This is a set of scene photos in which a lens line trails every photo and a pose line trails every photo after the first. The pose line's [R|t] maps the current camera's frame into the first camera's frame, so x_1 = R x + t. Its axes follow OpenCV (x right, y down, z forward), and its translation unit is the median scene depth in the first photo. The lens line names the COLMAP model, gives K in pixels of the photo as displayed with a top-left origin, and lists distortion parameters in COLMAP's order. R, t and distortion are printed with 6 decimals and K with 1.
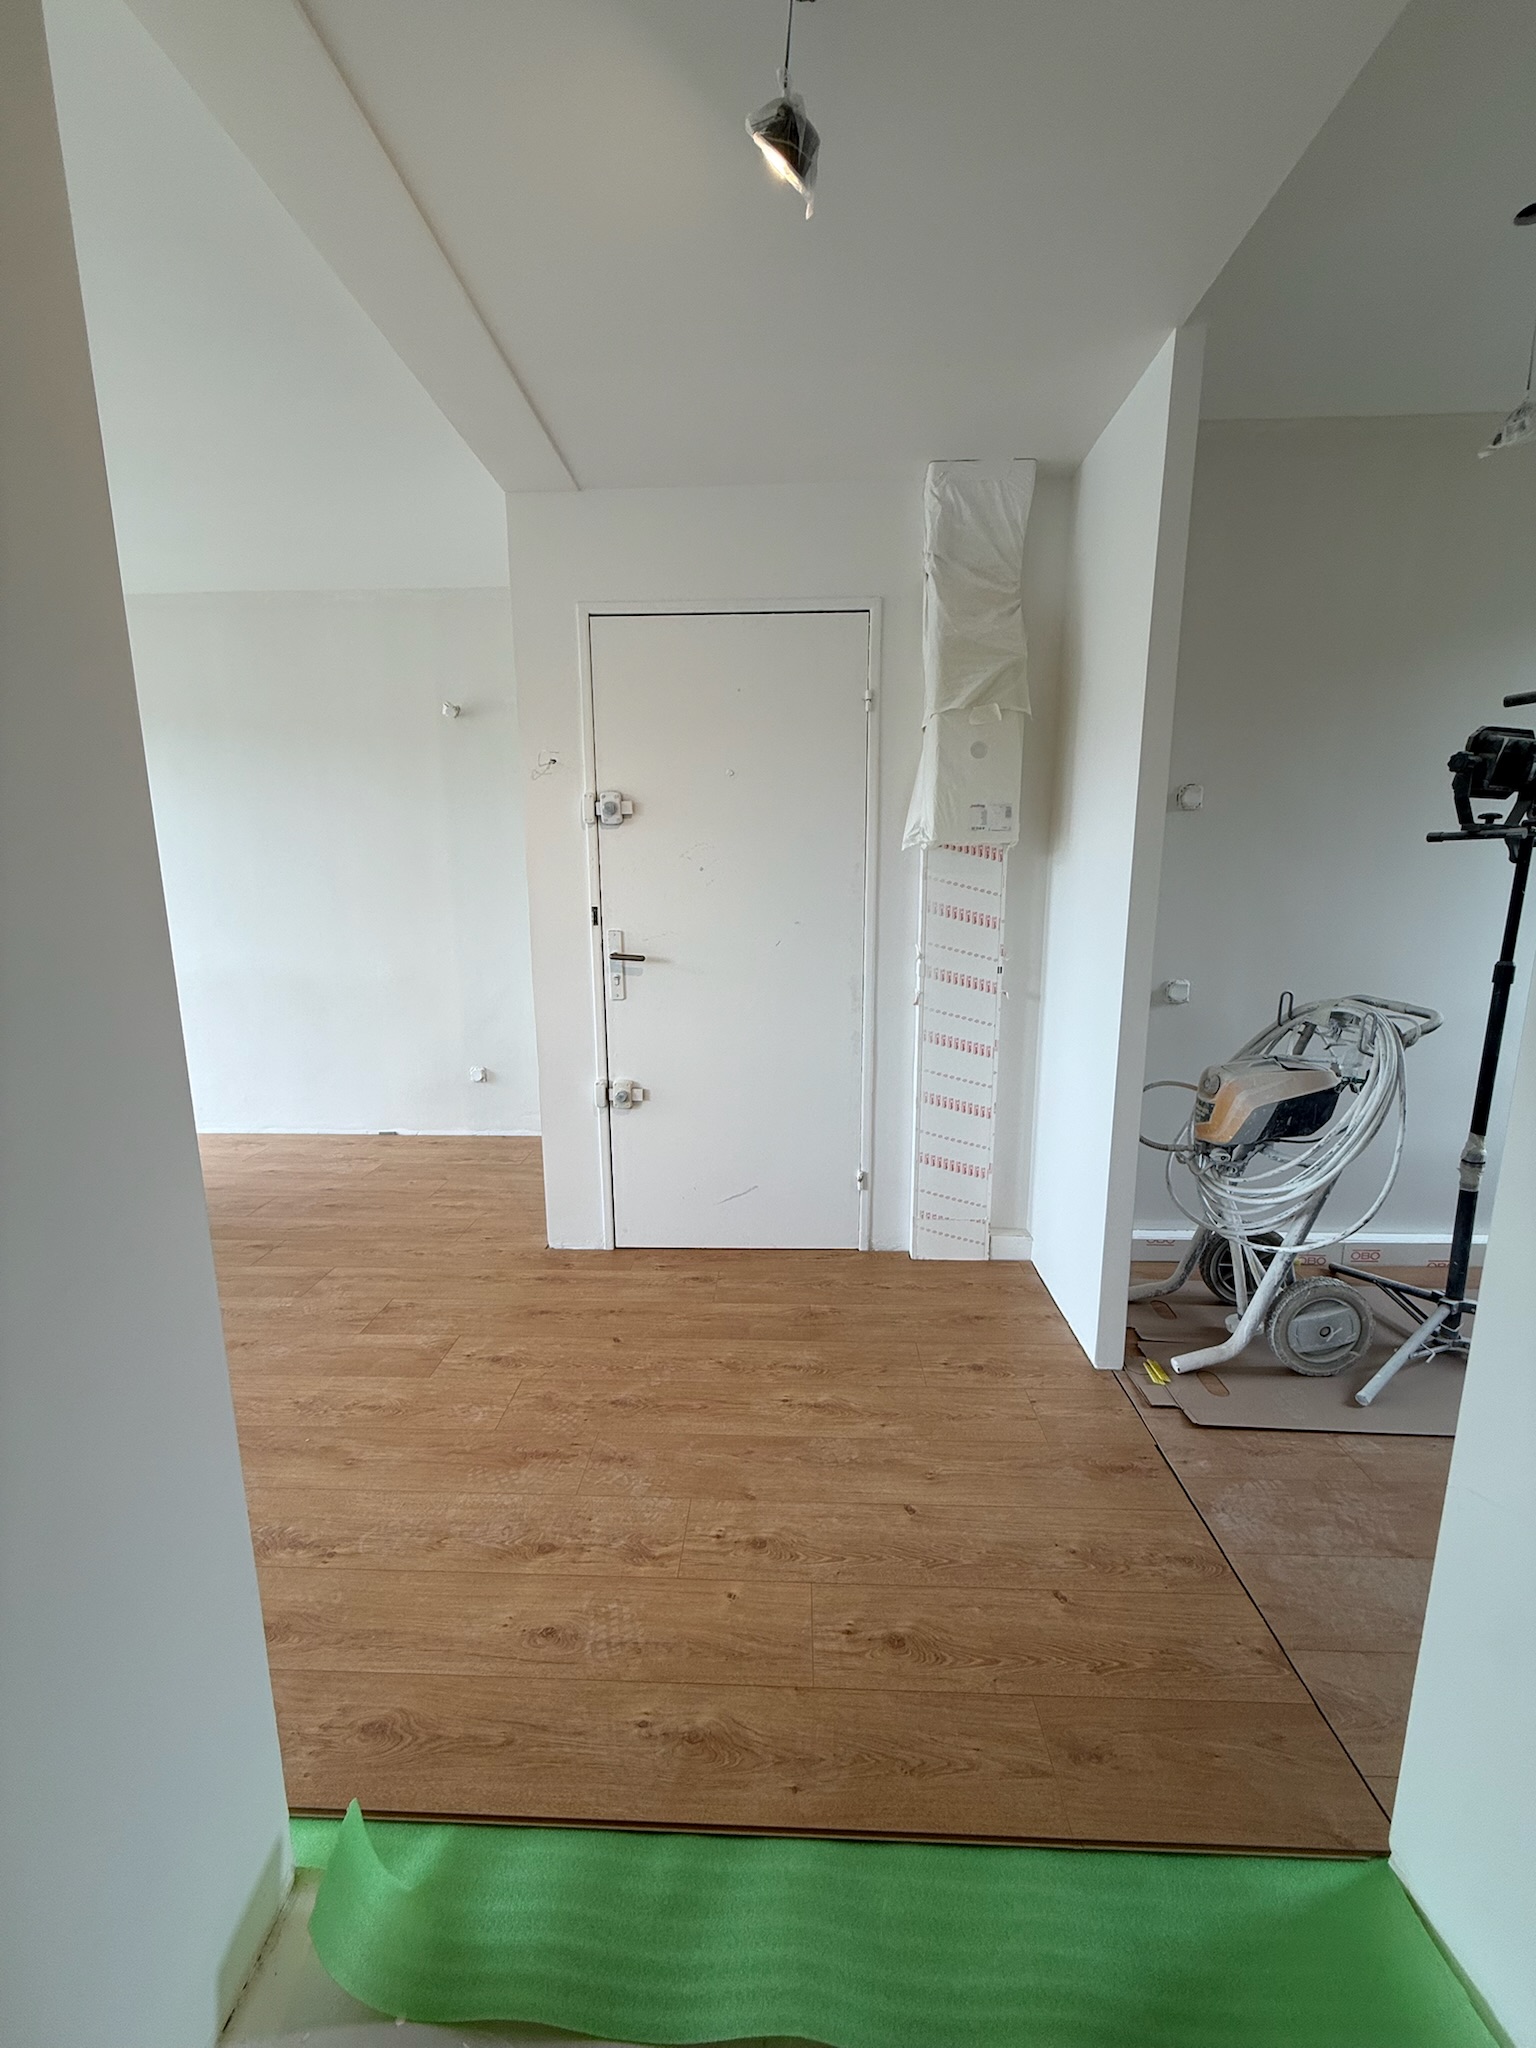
lens RADIAL K [[815.7, 0, 775.2], [0, 815.7, 1021.5], [0, 0, 1]] dist [0.001696, 0.000007]
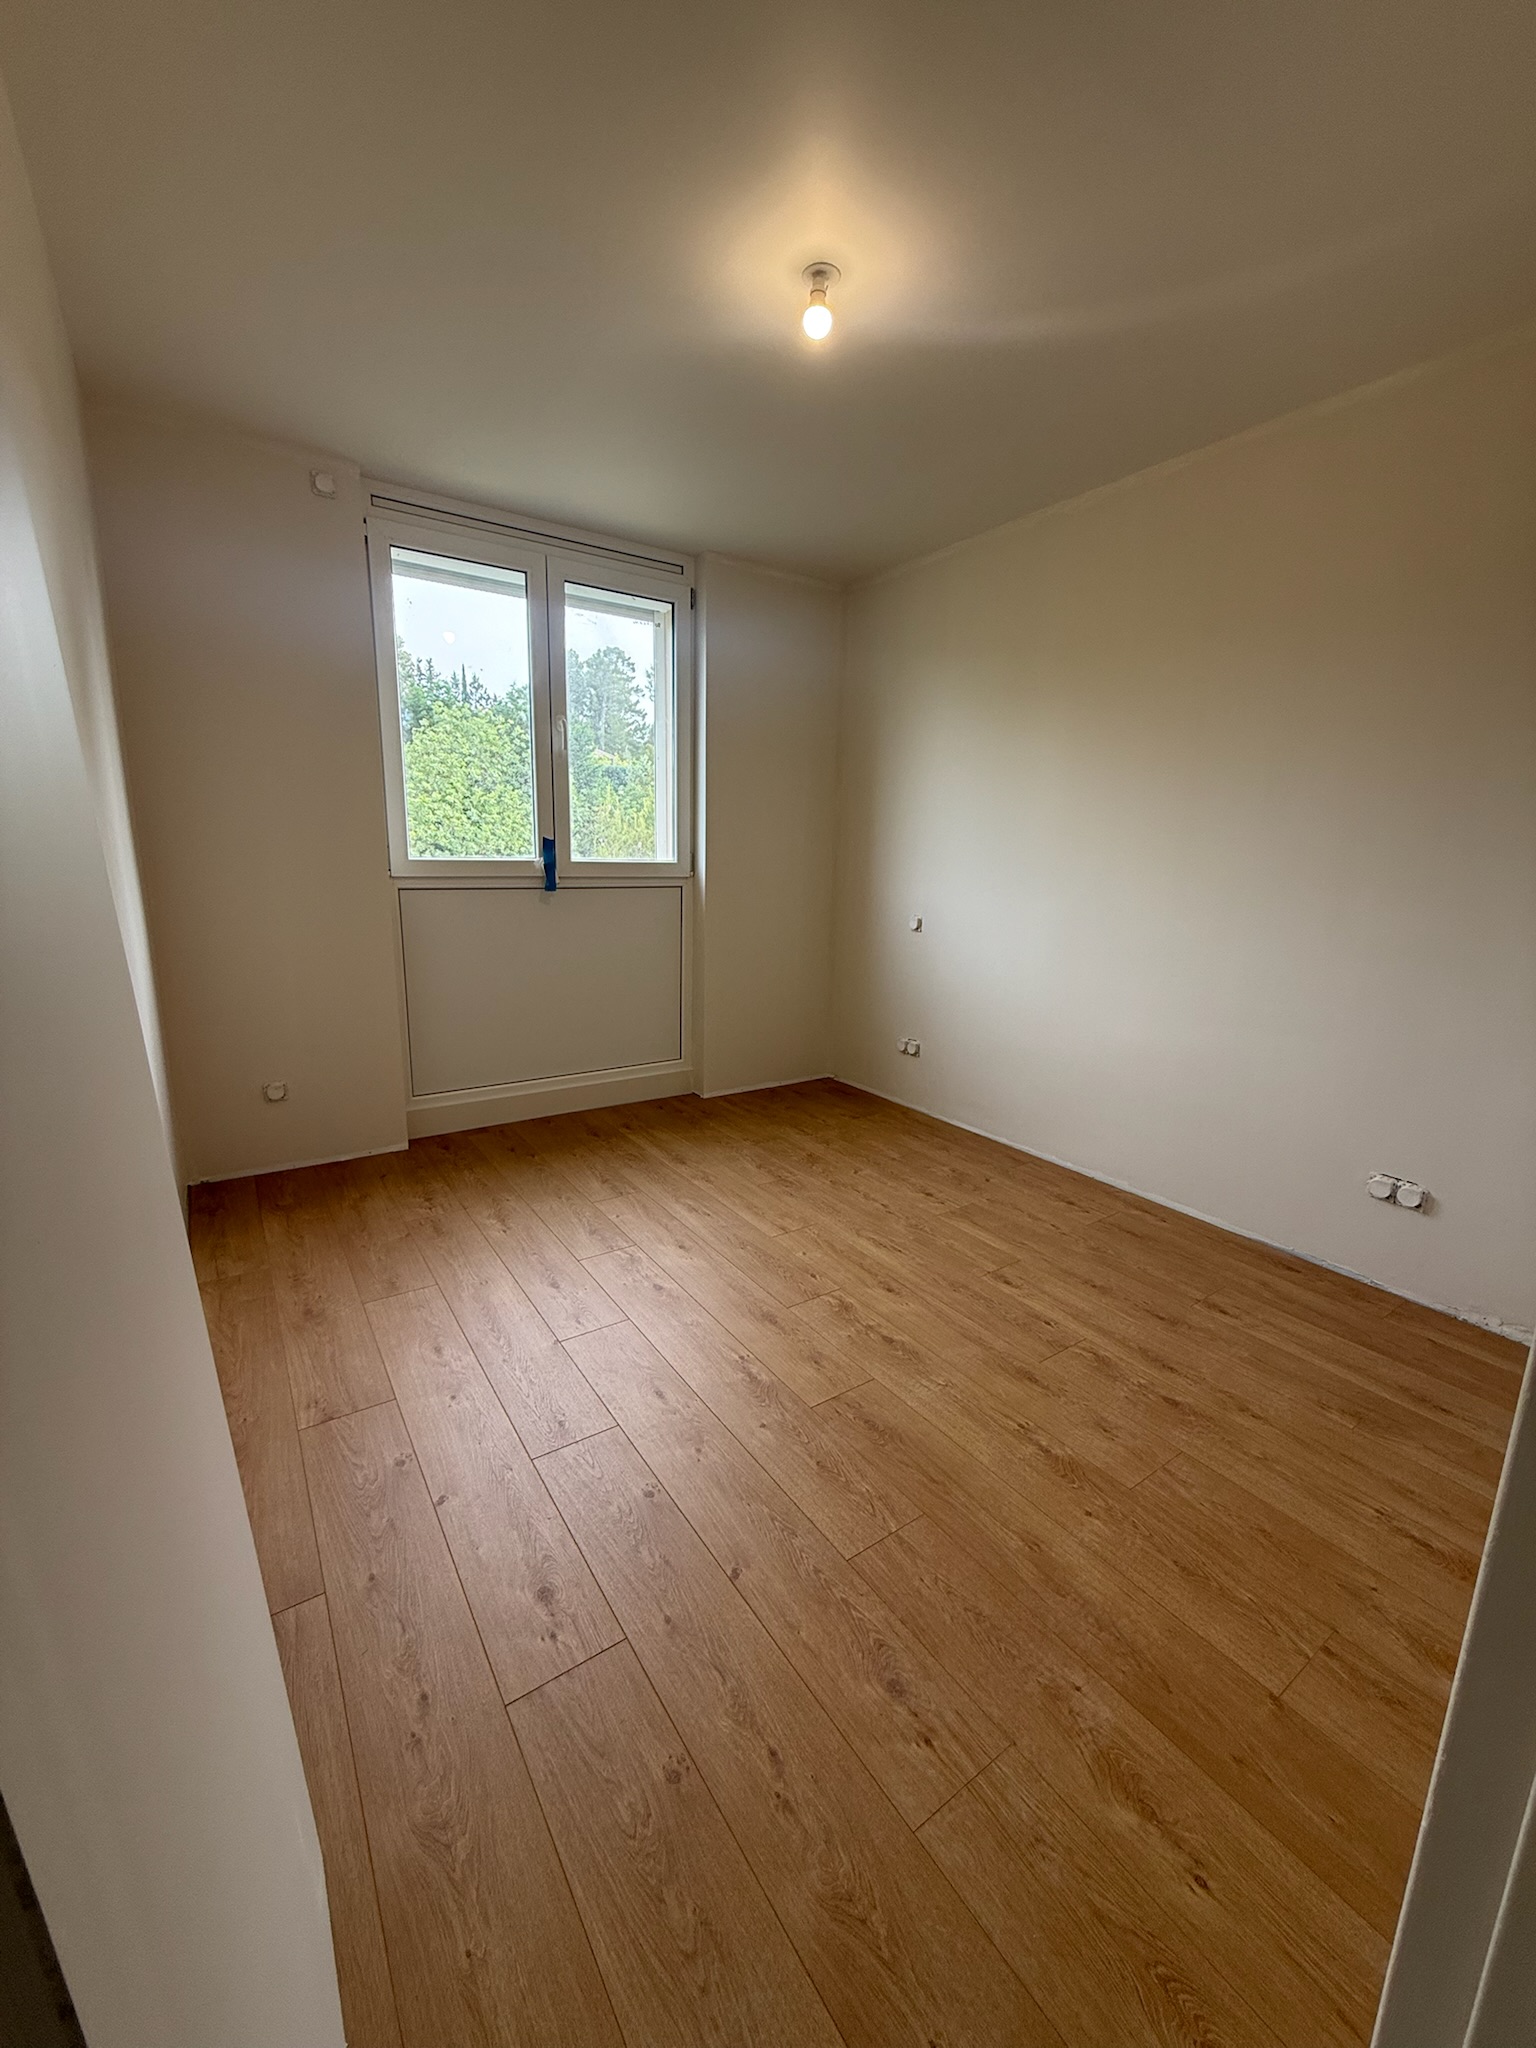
lens RADIAL K [[815.7, 0, 767.2], [0, 815.7, 1013.4], [0, 0, 1]] dist [0.001696, 0.000007]
pose [[-0.622556, -0.189935, 0.759176, -0.334722], [0.109524, 0.939406, 0.324840, -0.295541], [-0.774873, 0.285379, -0.564030, 1.476967]]
